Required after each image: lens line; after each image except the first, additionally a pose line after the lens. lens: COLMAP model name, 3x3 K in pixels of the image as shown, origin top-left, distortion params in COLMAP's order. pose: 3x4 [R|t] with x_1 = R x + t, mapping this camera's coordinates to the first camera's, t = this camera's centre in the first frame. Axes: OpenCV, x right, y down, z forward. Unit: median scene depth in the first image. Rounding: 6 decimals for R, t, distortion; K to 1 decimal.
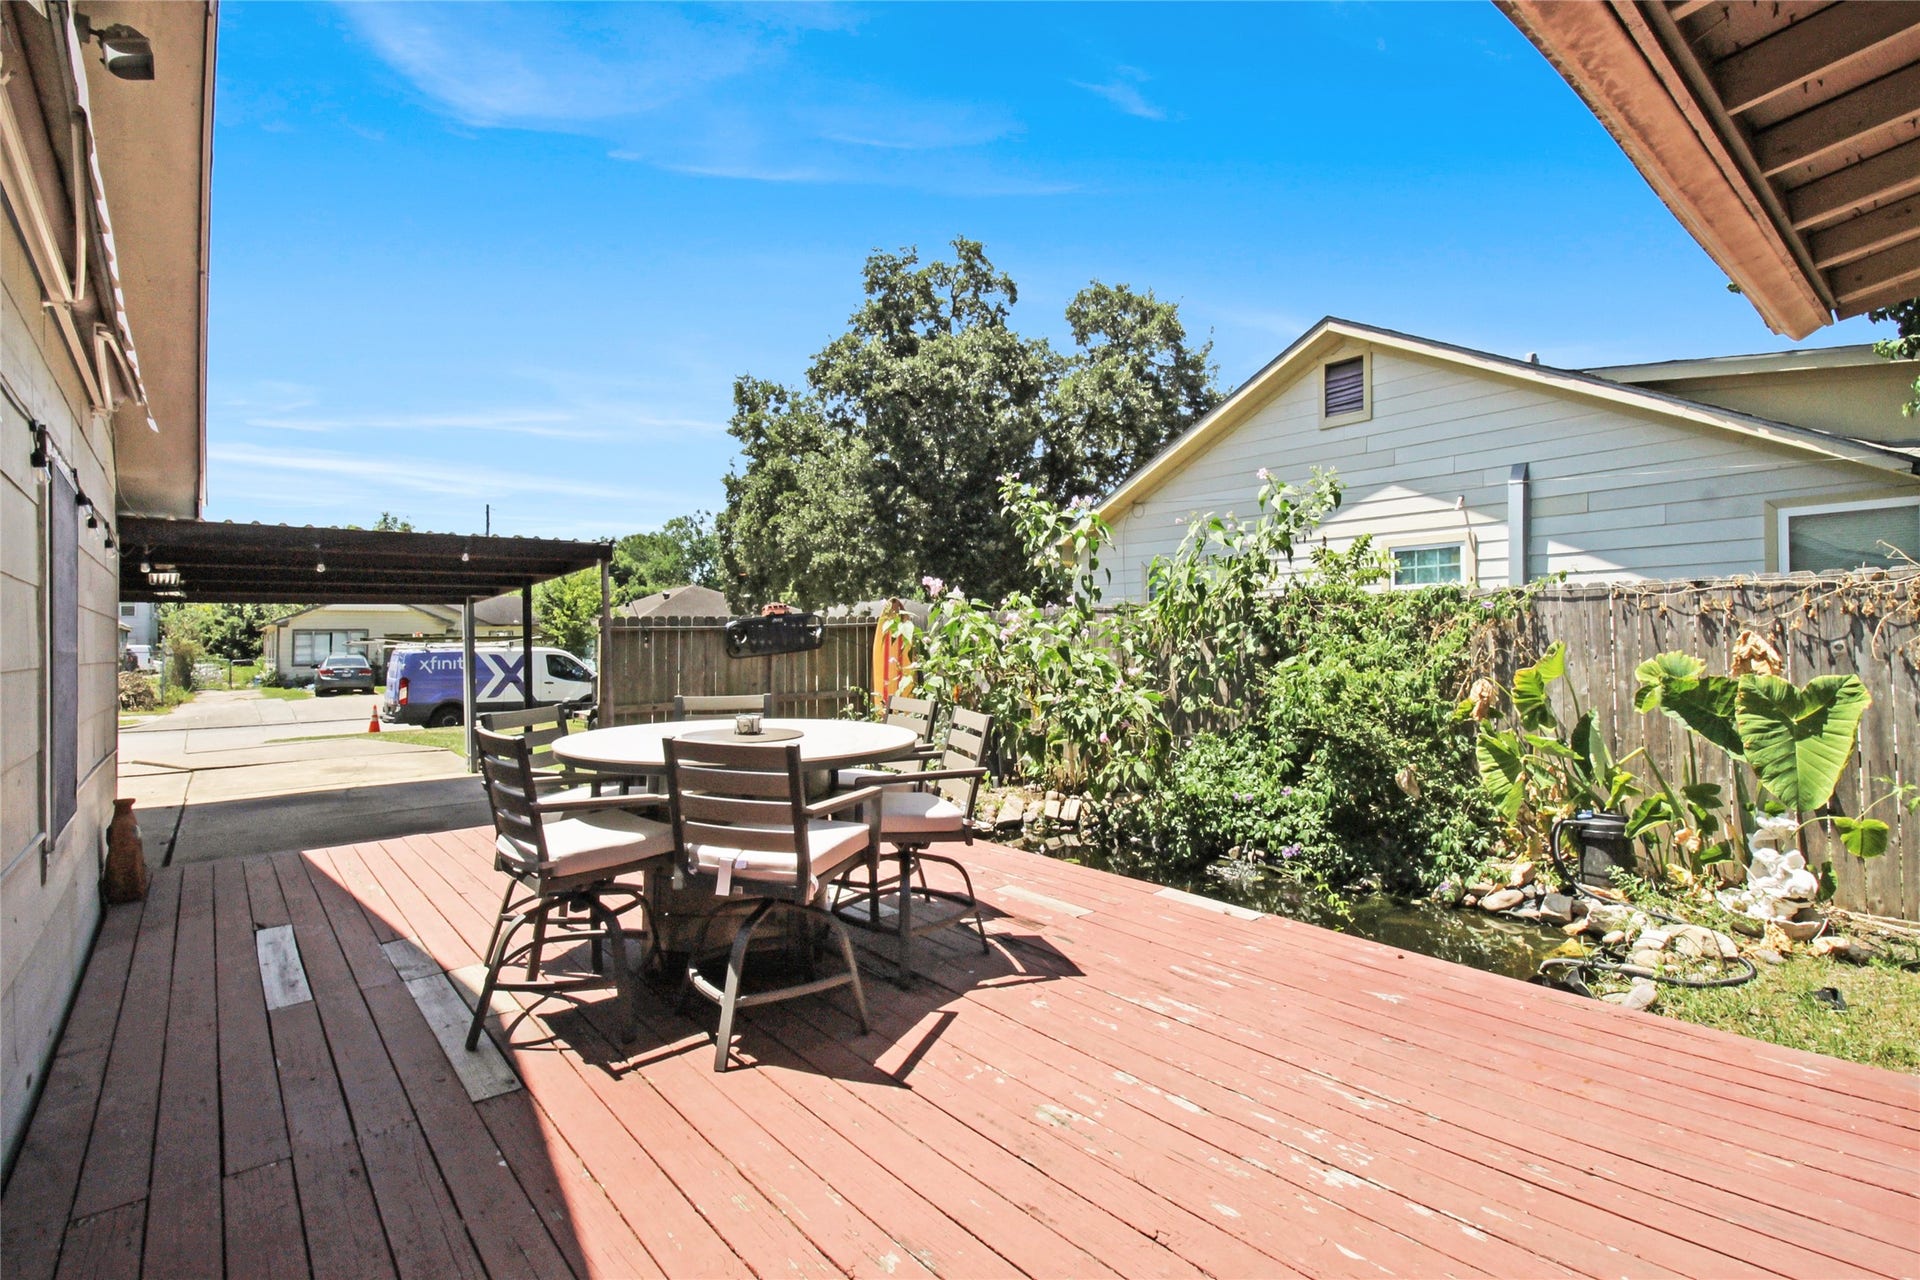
lens RADIAL K [[894.4, 0, 960.0], [0, 894.4, 640.0], [0, 0, 1]] dist [-0.000947, -0.000159]
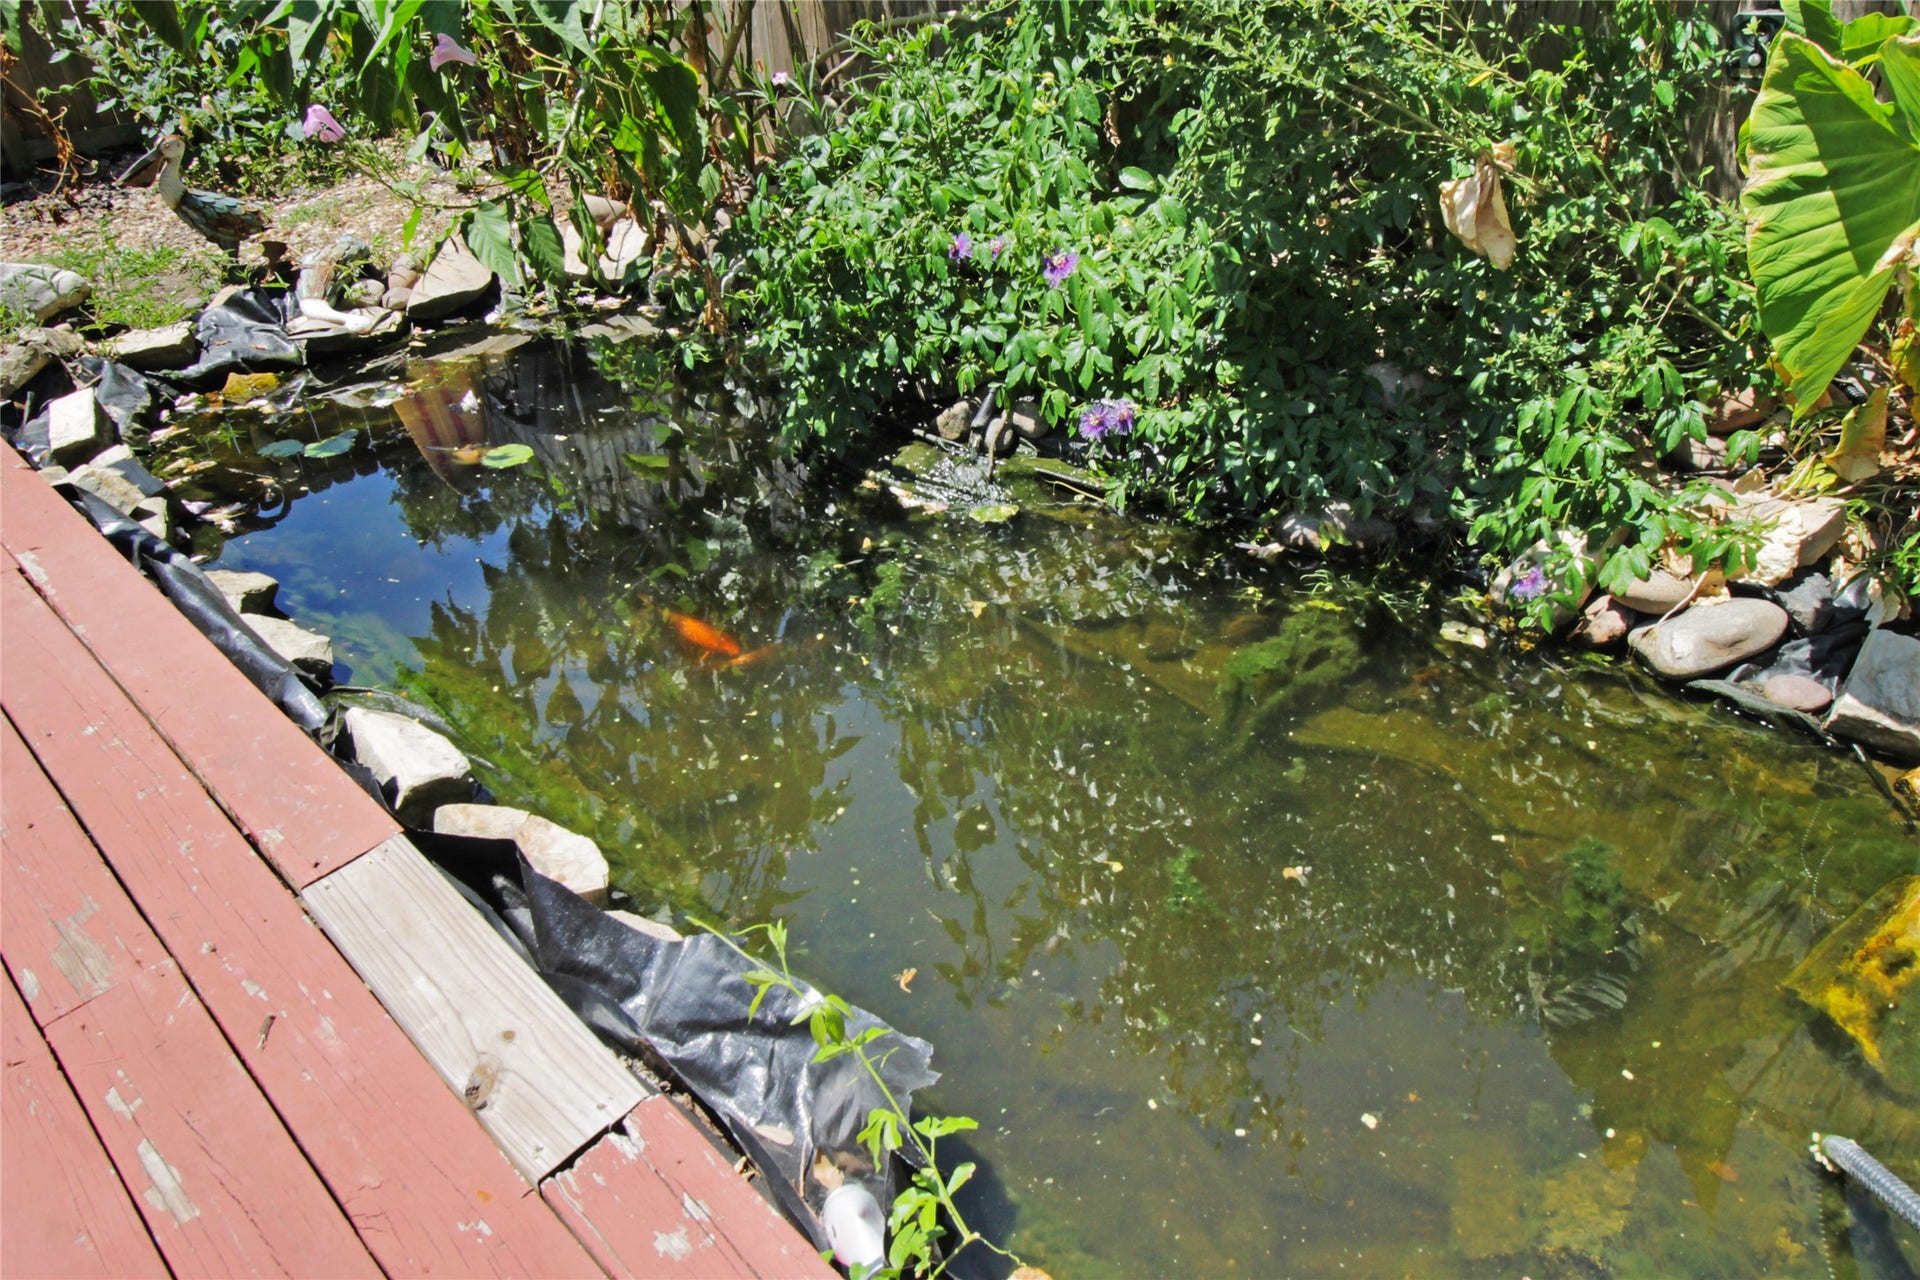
lens RADIAL K [[1491.8, 0, 883.5], [0, 1491.8, 639.4], [0, 0, 1]] dist [0.009692, -0.006956]
pose [[0.996284, -0.078539, 0.035345, 0.266207], [0.049578, 0.858566, 0.510301, 0.021616], [-0.070425, -0.506653, 0.859269, 0.500254]]
